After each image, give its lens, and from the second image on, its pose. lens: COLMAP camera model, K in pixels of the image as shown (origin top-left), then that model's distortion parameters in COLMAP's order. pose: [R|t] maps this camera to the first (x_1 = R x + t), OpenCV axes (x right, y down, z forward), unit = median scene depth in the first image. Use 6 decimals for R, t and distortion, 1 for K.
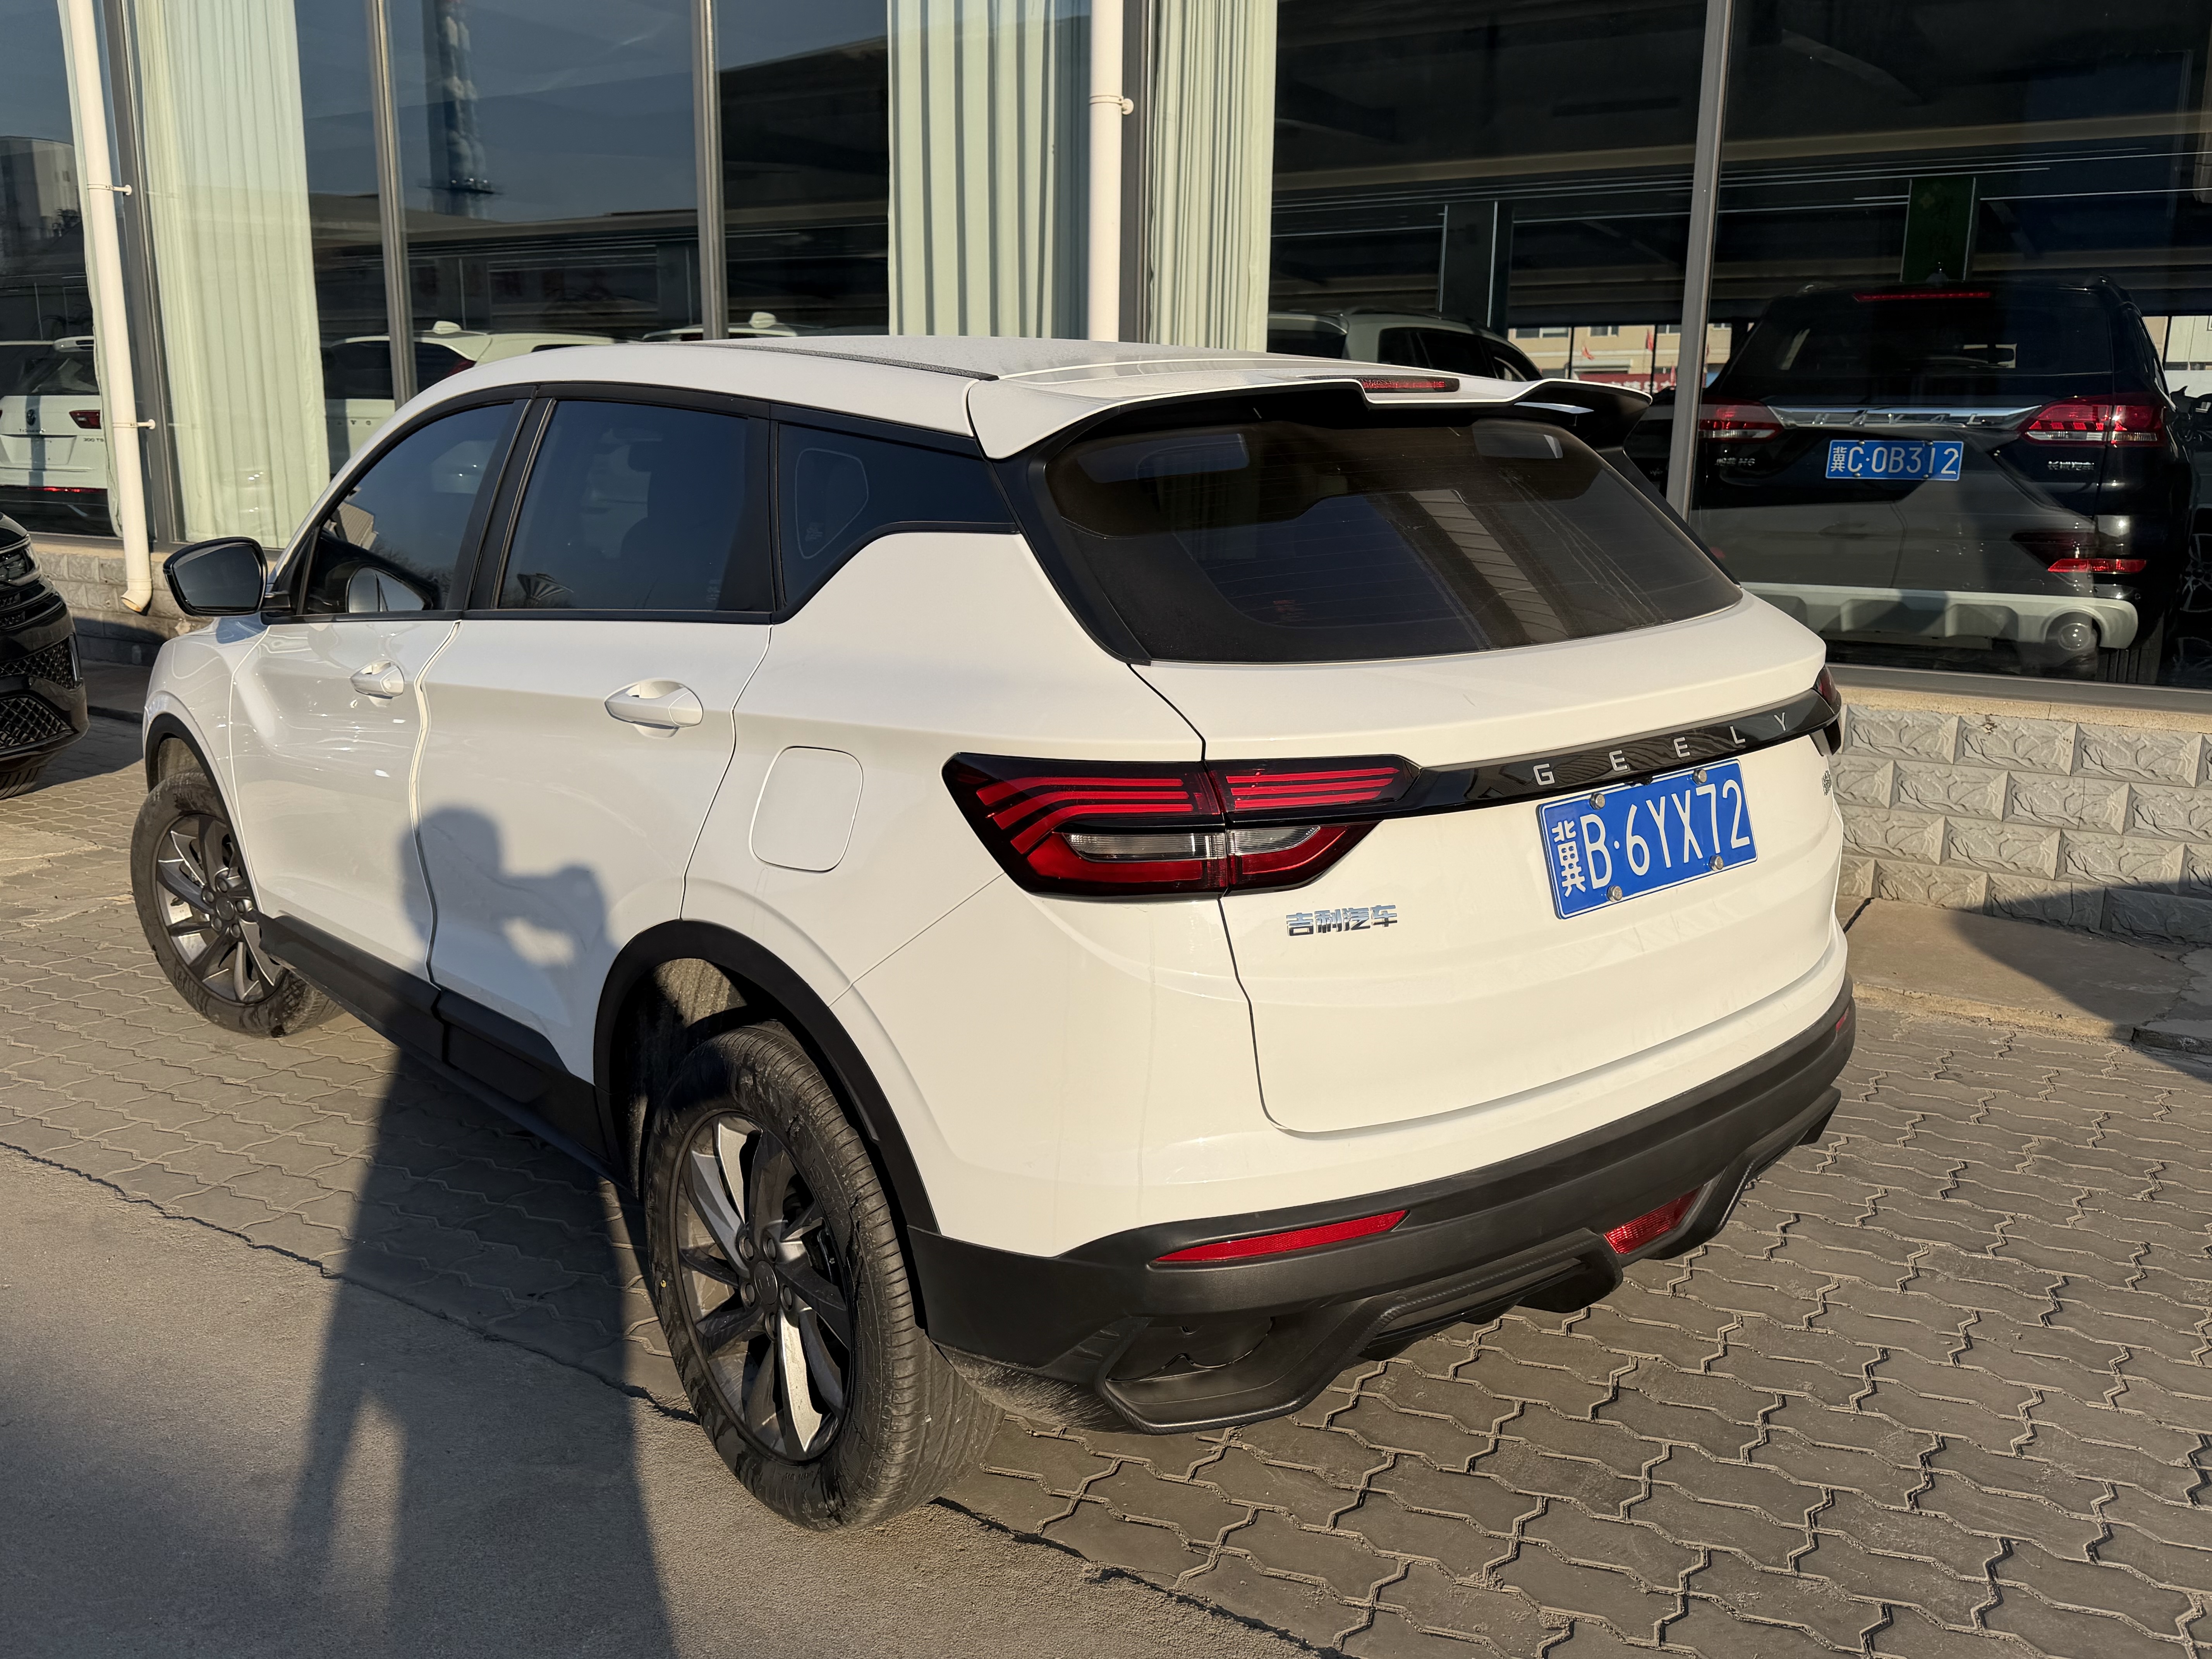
lens RADIAL K [[1800.5, 0, 1104.0], [0, 1800.5, 832.6], [0, 0, 1]] dist [0.015431, -0.005446]
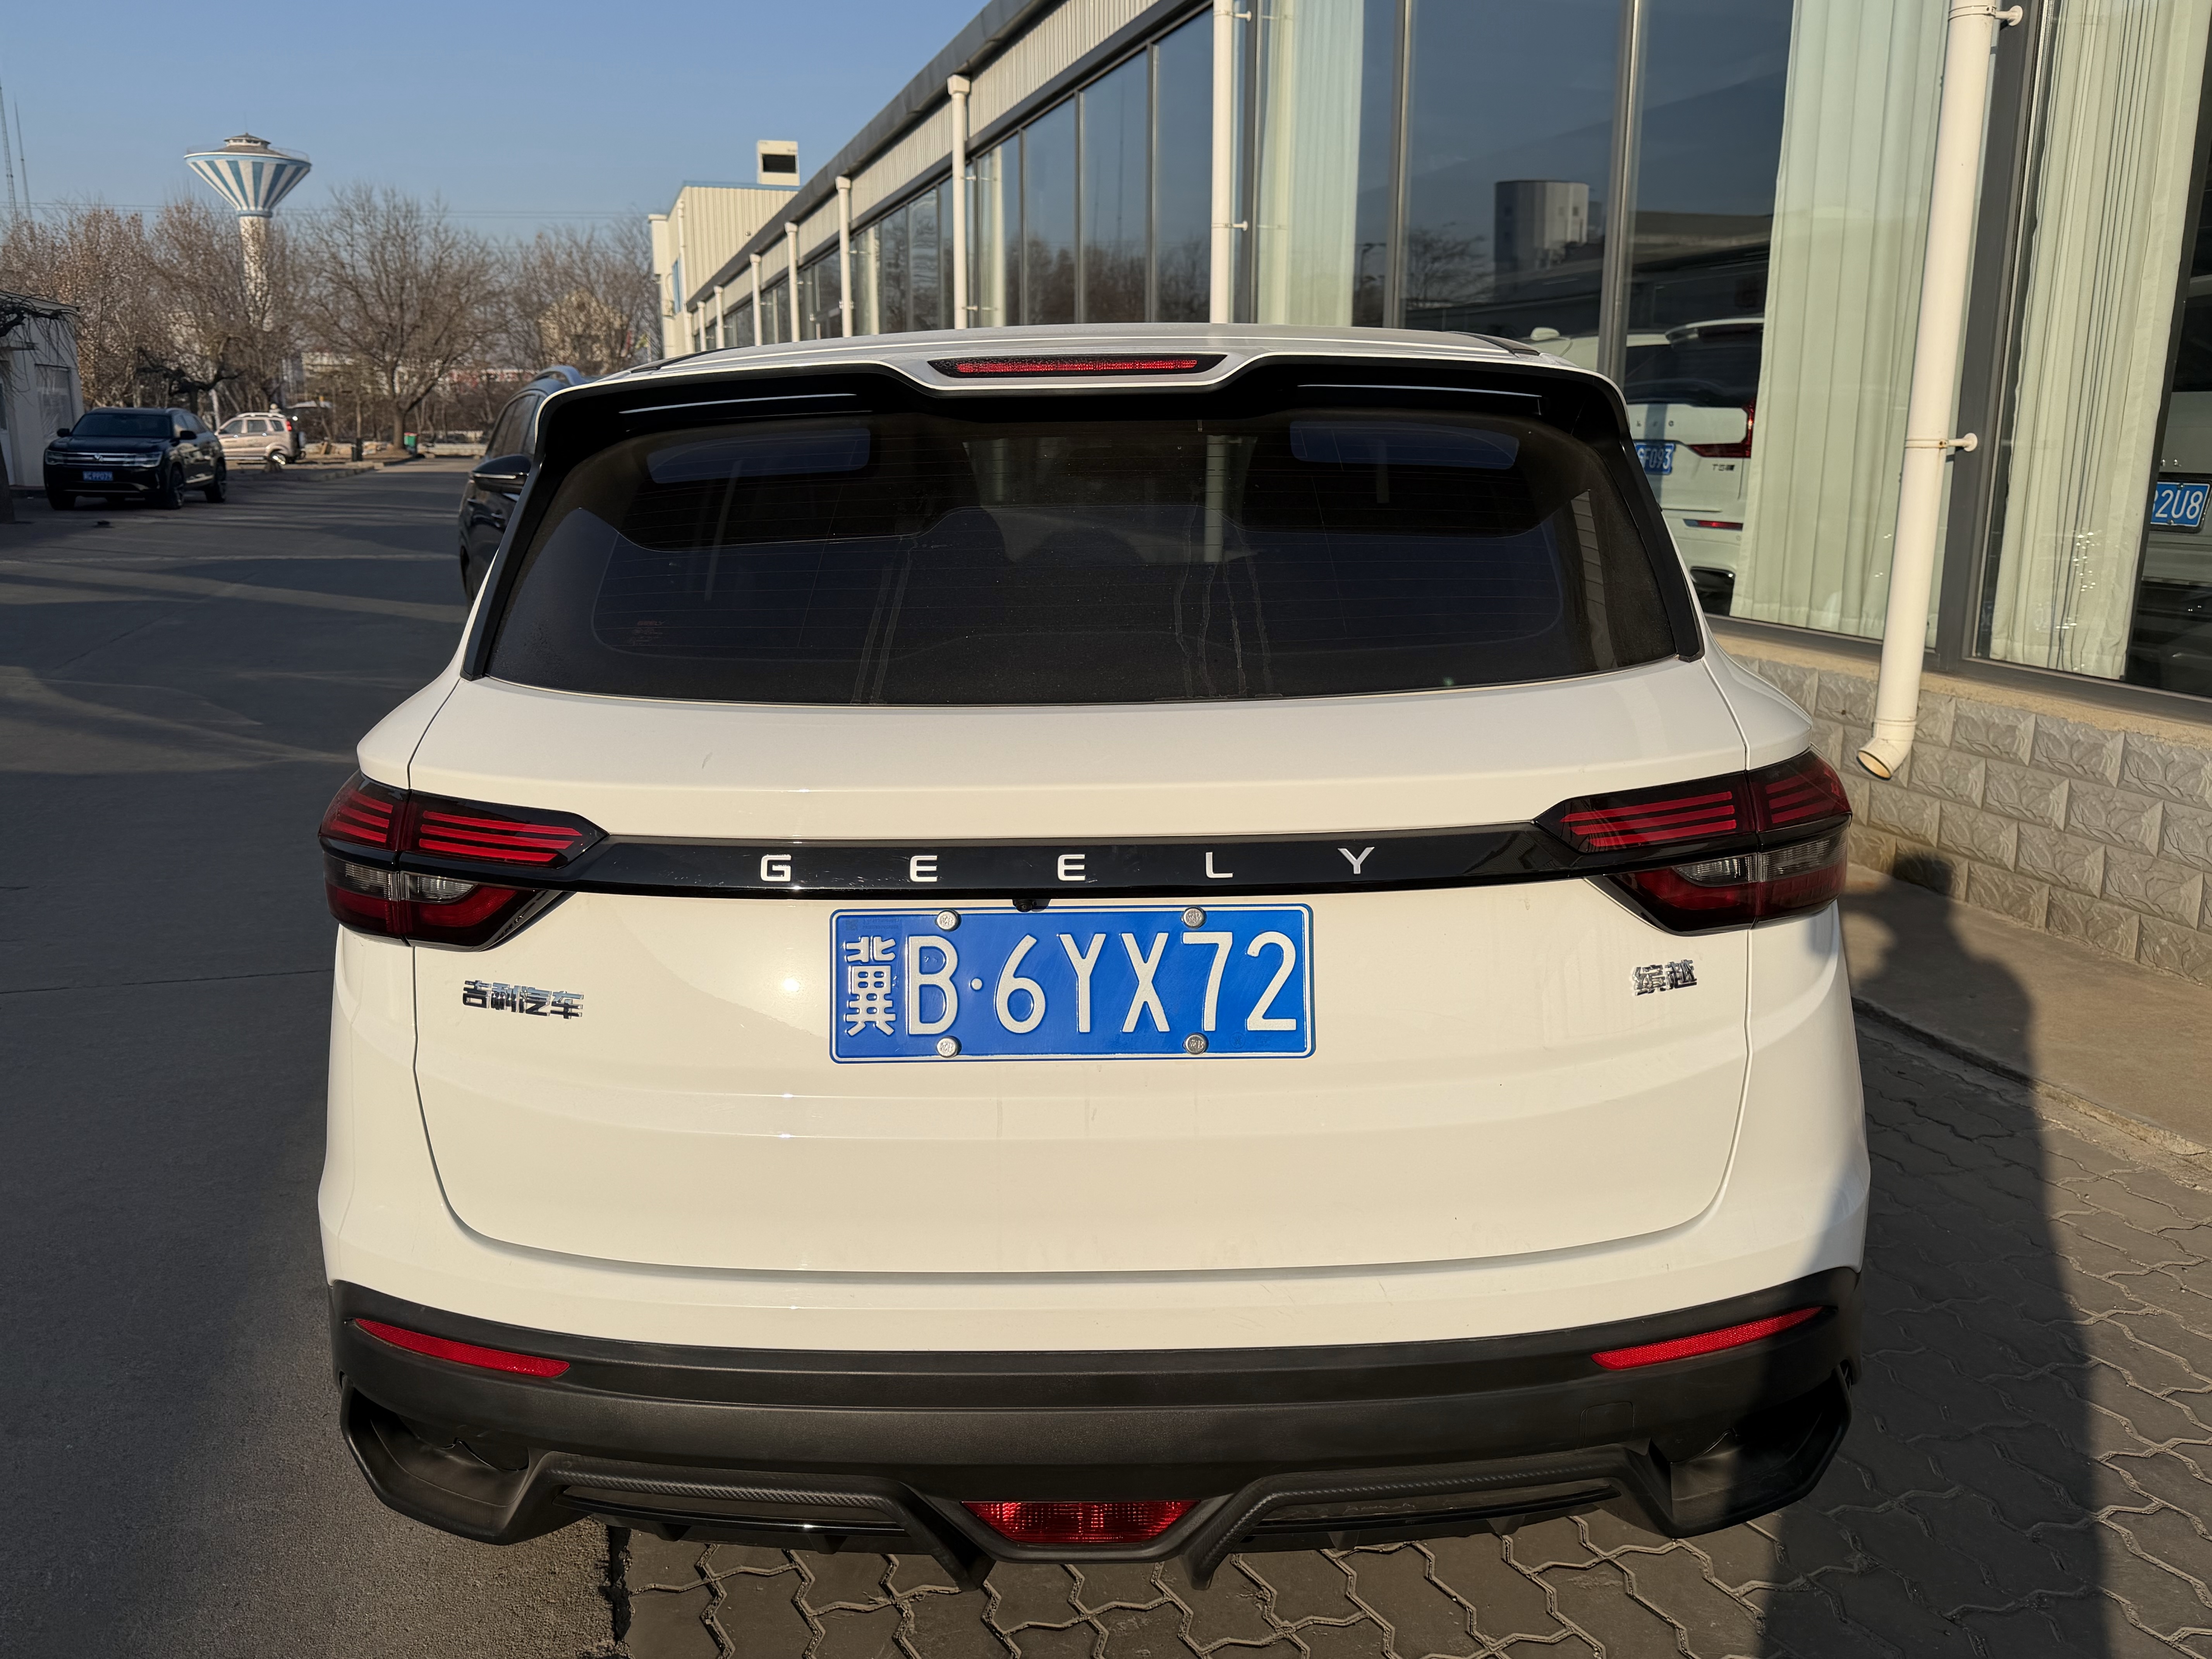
lens RADIAL K [[1800.5, 0, 1105.1], [0, 1800.5, 824.1], [0, 0, 1]] dist [0.015431, -0.005446]
pose [[0.745896, 0.132632, -0.652724, 0.814010], [-0.136733, 0.989593, 0.044832, -0.100417], [0.651877, 0.055809, 0.756268, 0.485633]]
